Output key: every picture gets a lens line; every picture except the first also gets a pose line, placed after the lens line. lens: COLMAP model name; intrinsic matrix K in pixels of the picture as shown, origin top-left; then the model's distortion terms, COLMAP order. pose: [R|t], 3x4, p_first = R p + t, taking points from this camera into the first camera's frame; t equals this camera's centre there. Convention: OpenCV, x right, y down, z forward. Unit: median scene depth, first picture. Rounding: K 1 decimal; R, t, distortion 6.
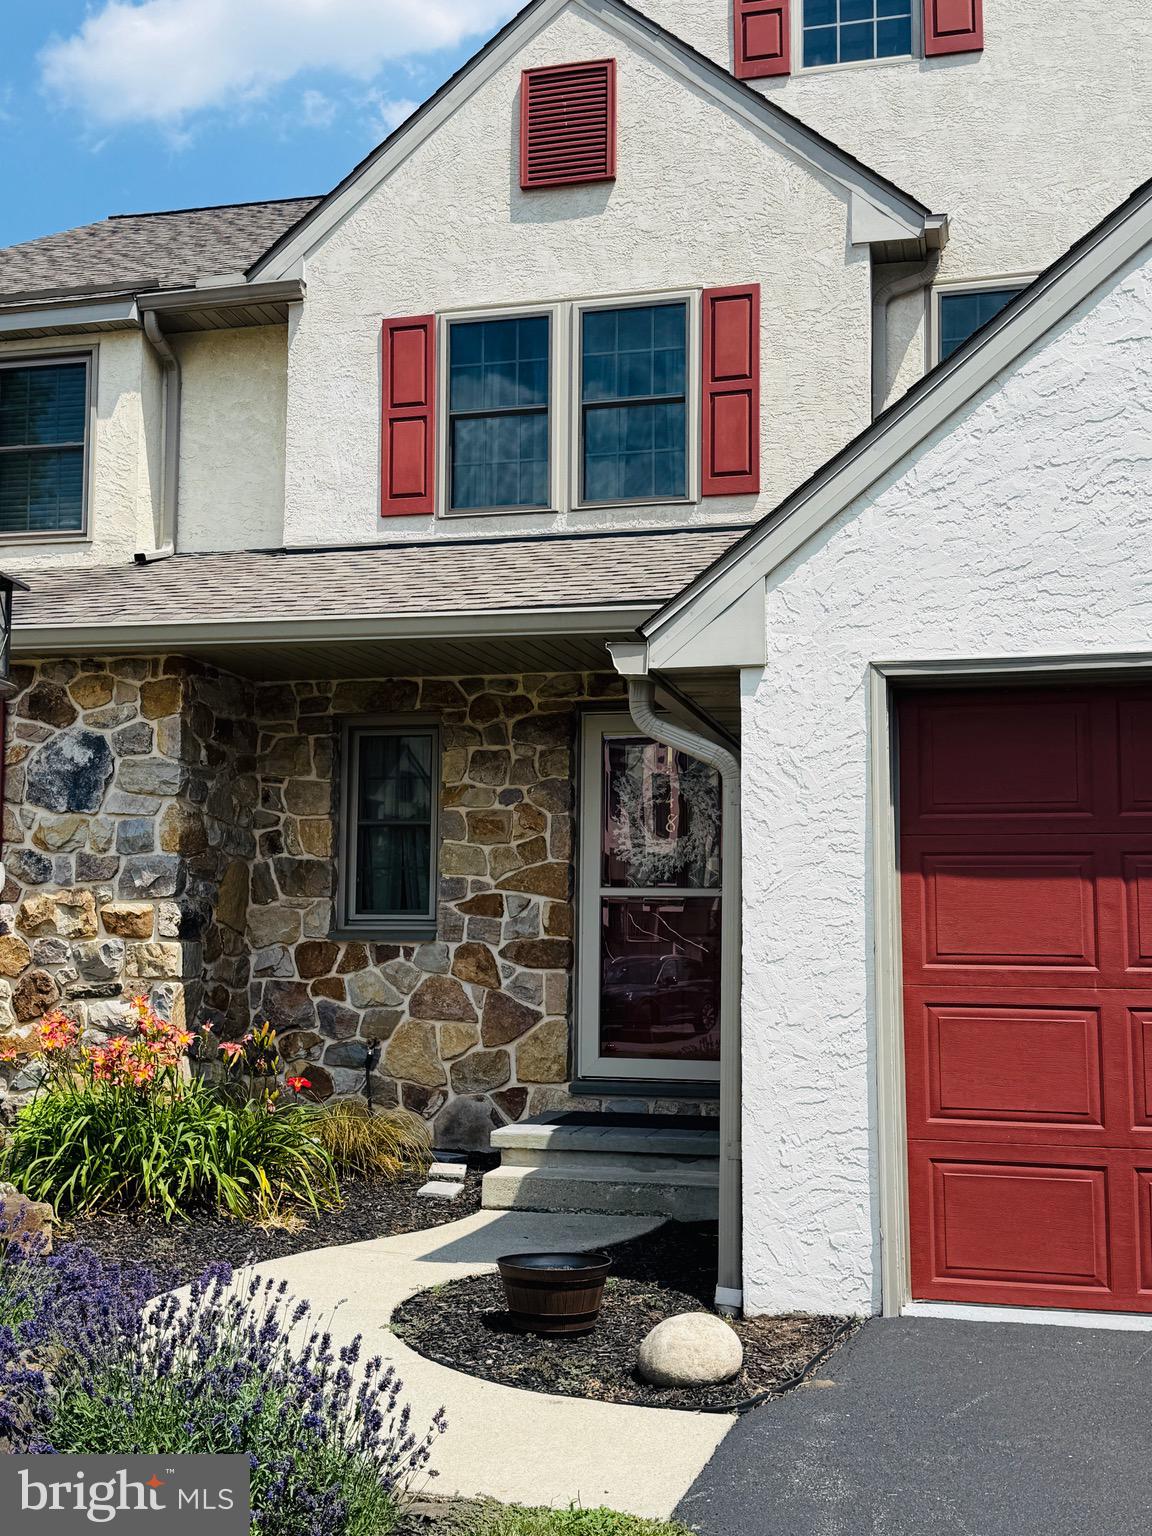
lens RADIAL K [[1683.4, 0, 573.3], [0, 1683.4, 773.4], [0, 0, 1]] dist [0.121529, 0.000000]
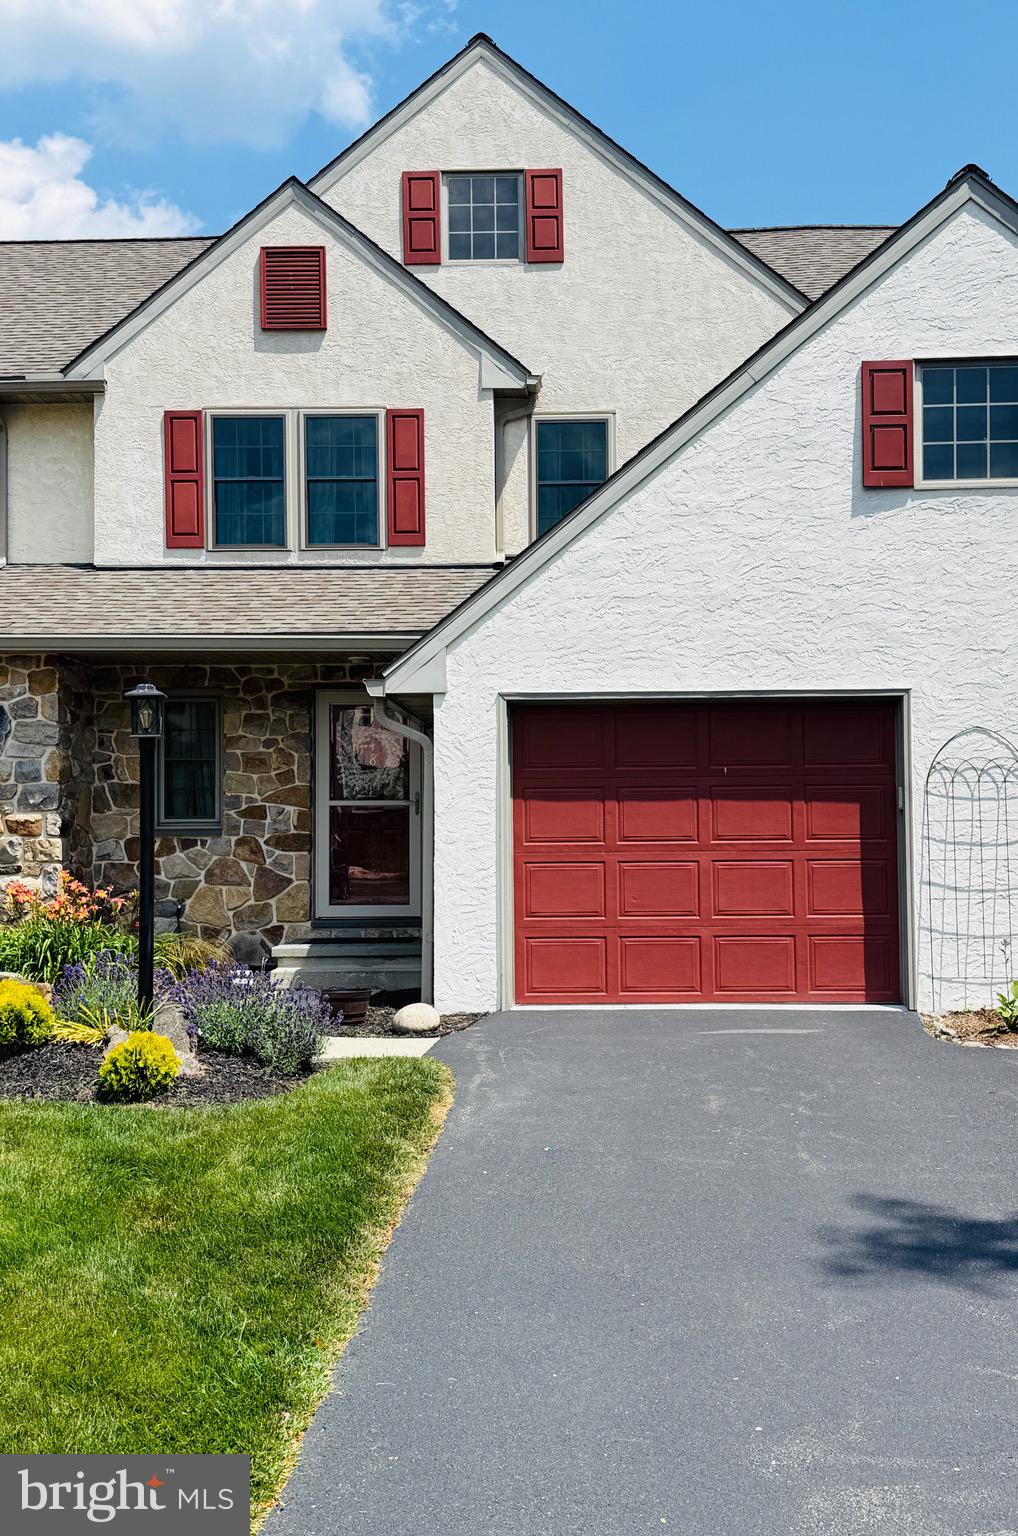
lens RADIAL K [[1722.7, 0, 514.9], [0, 1722.7, 760.3], [0, 0, 1]] dist [0.260572, 0.000000]
pose [[0.981534, -0.005839, 0.191197, -0.123886], [-0.005460, 0.998271, 0.058517, -0.067064], [-0.191208, -0.058481, 0.979806, -0.637154]]
